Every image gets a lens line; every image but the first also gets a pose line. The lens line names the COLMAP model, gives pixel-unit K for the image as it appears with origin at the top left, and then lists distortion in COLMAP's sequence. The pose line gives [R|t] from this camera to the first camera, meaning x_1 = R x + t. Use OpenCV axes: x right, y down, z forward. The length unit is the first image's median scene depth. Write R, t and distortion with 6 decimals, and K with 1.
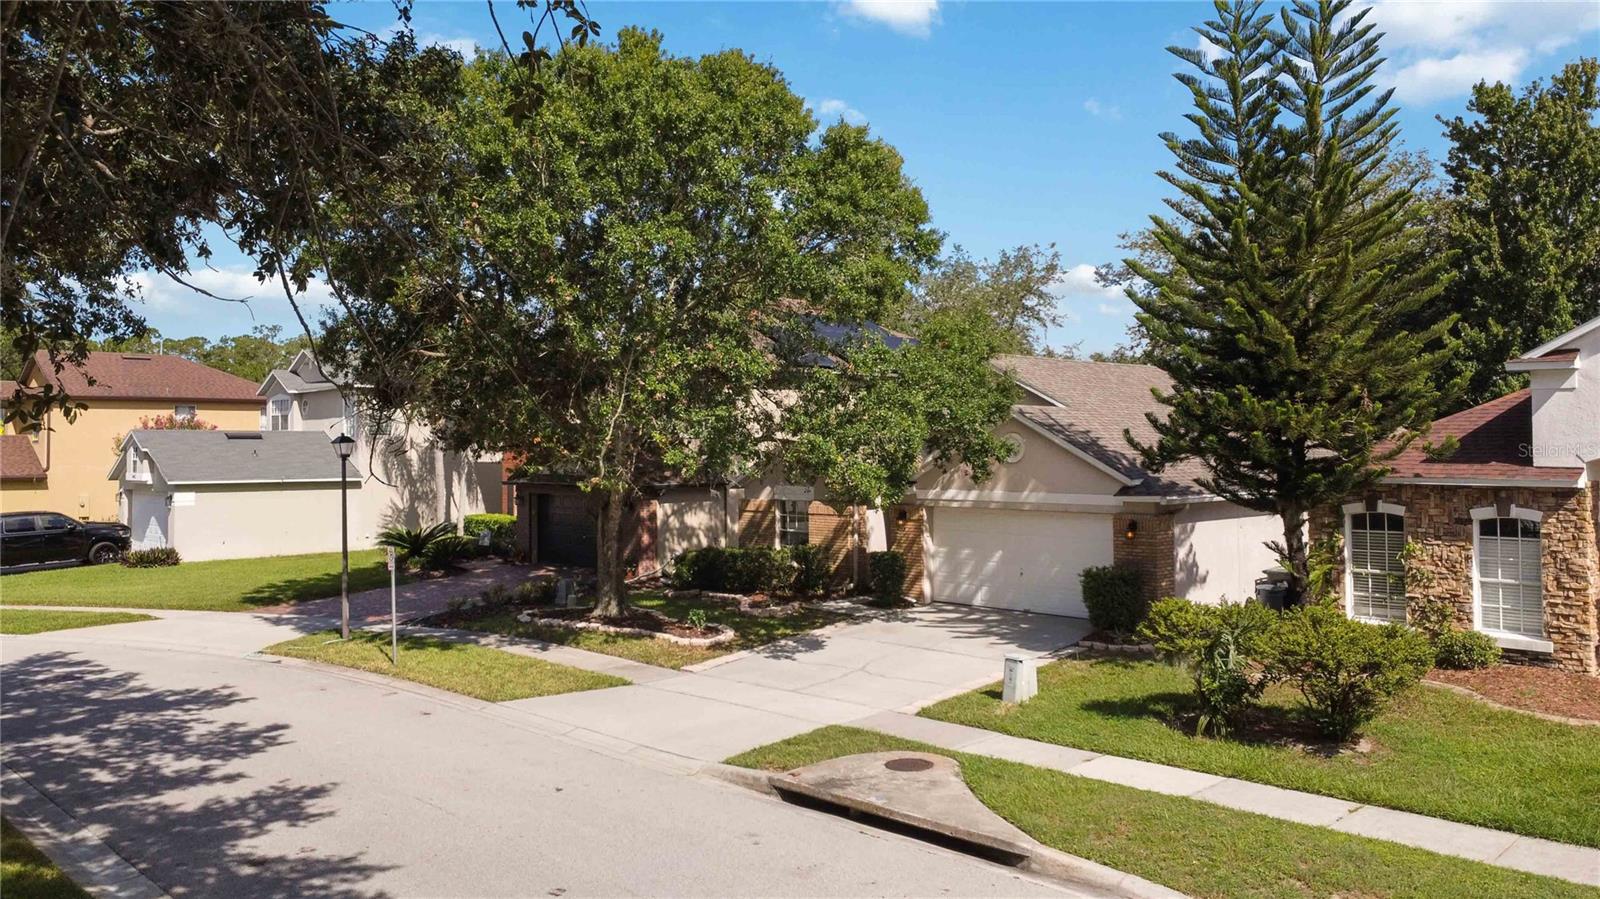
lens RADIAL K [[1235.3, 0, 796.3], [0, 1235.3, 409.1], [0, 0, 1]] dist [0.003583, -0.003116]
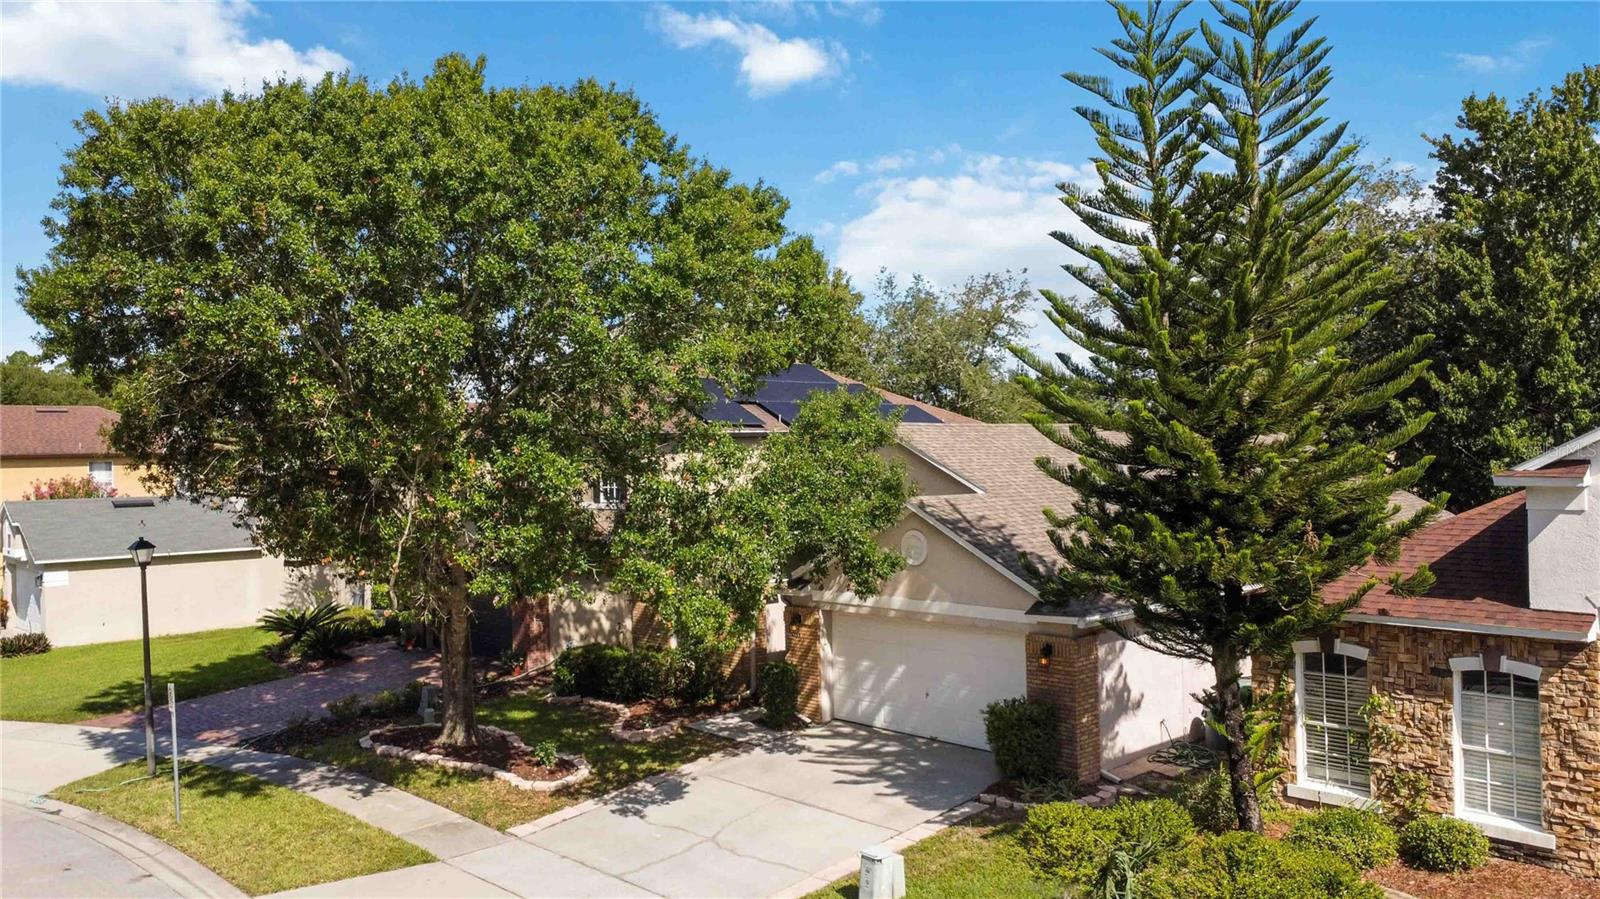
lens RADIAL K [[1206.3, 0, 800.0], [0, 1206.3, 449.5], [0, 0, 1]] dist [0.001736, -0.003198]
pose [[0.999829, -0.016644, -0.008106, 0.117549], [0.016855, 0.999502, 0.026681, -0.066392], [0.007658, -0.026813, 0.999611, 0.195158]]
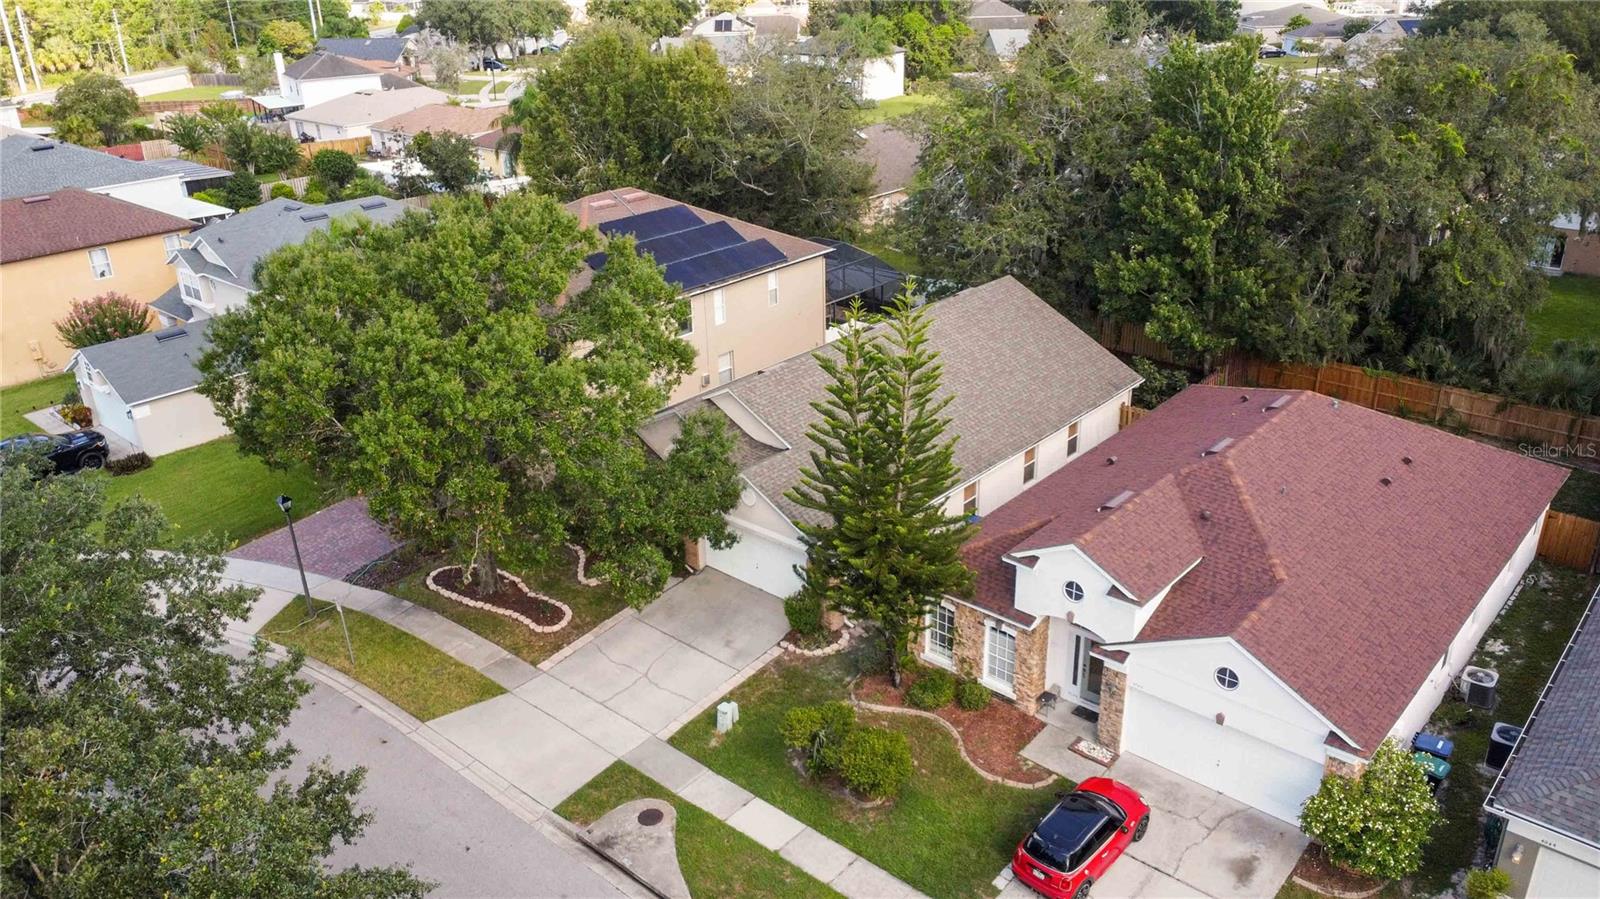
lens RADIAL K [[1206.3, 0, 800.0], [0, 1206.3, 449.5], [0, 0, 1]] dist [0.001736, -0.003198]
pose [[0.996240, -0.052567, 0.068866, 0.156710], [0.017880, 0.902526, 0.430263, -0.721995], [-0.084770, -0.427414, 0.900073, -0.326660]]
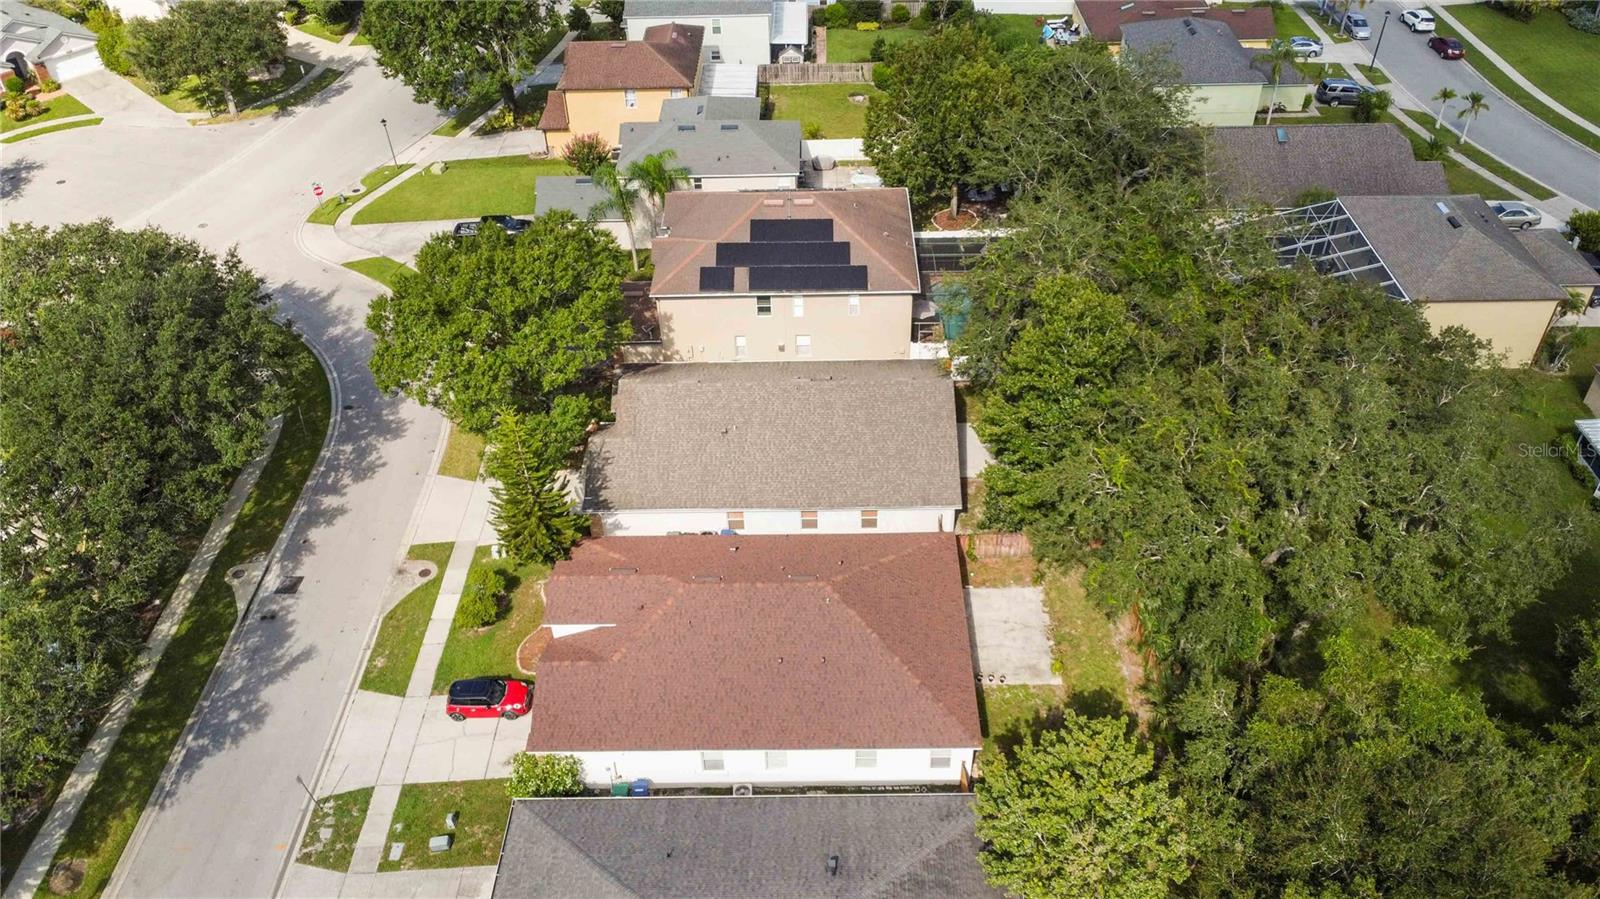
lens RADIAL K [[1206.3, 0, 800.0], [0, 1206.3, 449.5], [0, 0, 1]] dist [0.001736, -0.003198]
pose [[0.715000, 0.435509, -0.546906, 2.057166], [0.043512, 0.753036, 0.656539, -1.780009], [0.697769, -0.493222, 0.519472, 0.005192]]
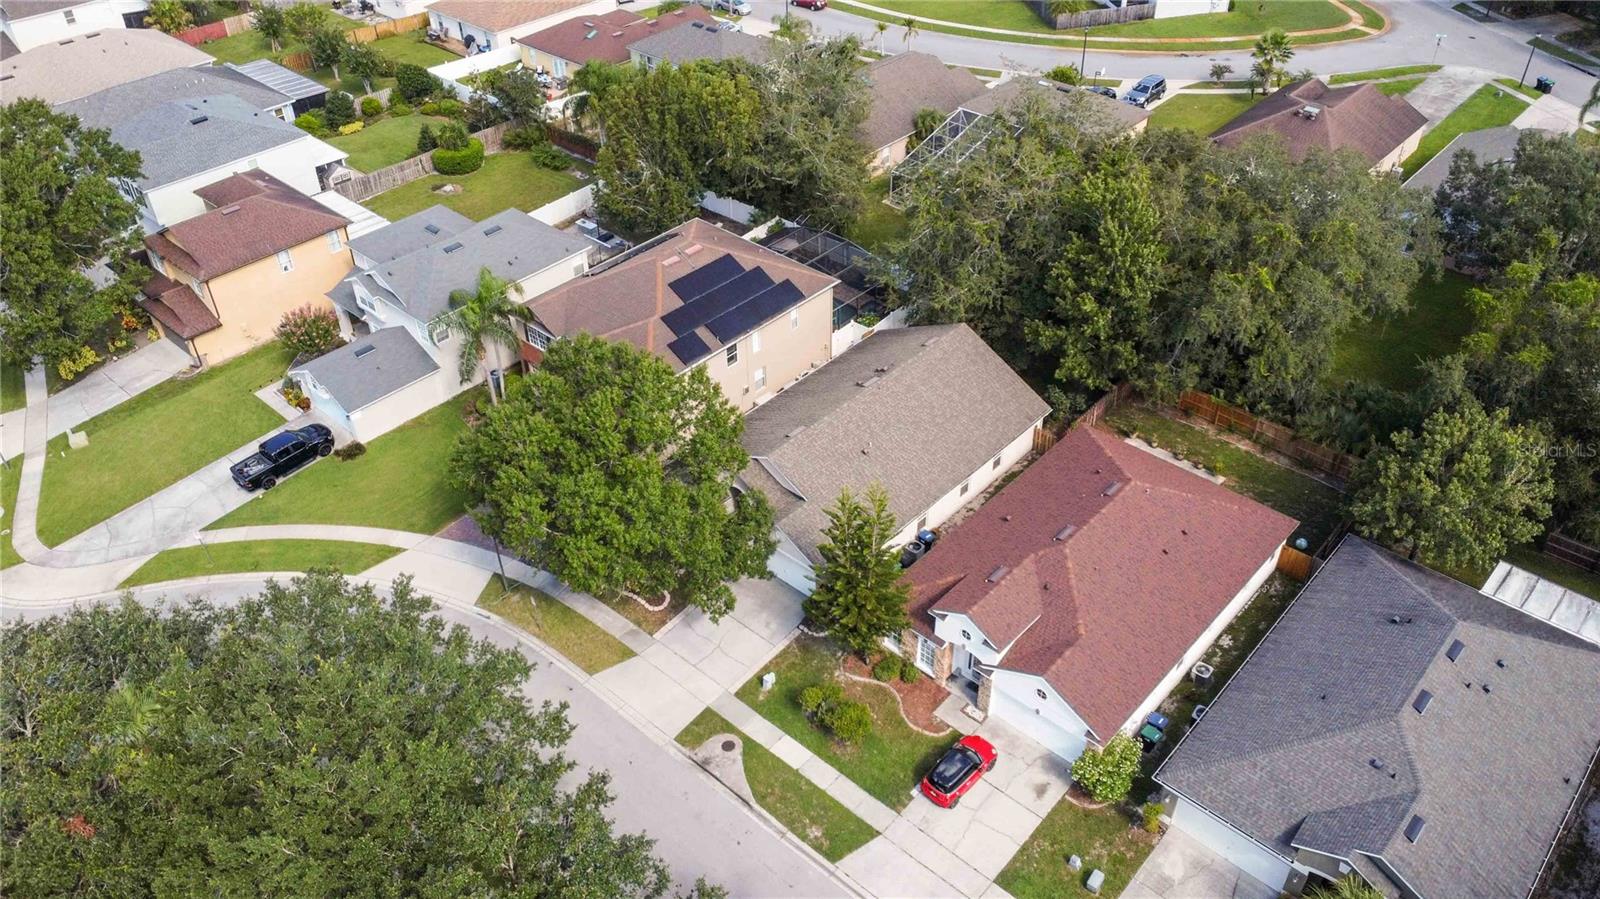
lens RADIAL K [[1206.3, 0, 800.0], [0, 1206.3, 449.5], [0, 0, 1]] dist [0.001736, -0.003198]
pose [[0.997371, -0.051254, 0.051224, 0.113366], [0.006751, 0.769545, 0.638557, -1.784349], [-0.072148, -0.636532, 0.767868, -0.779820]]
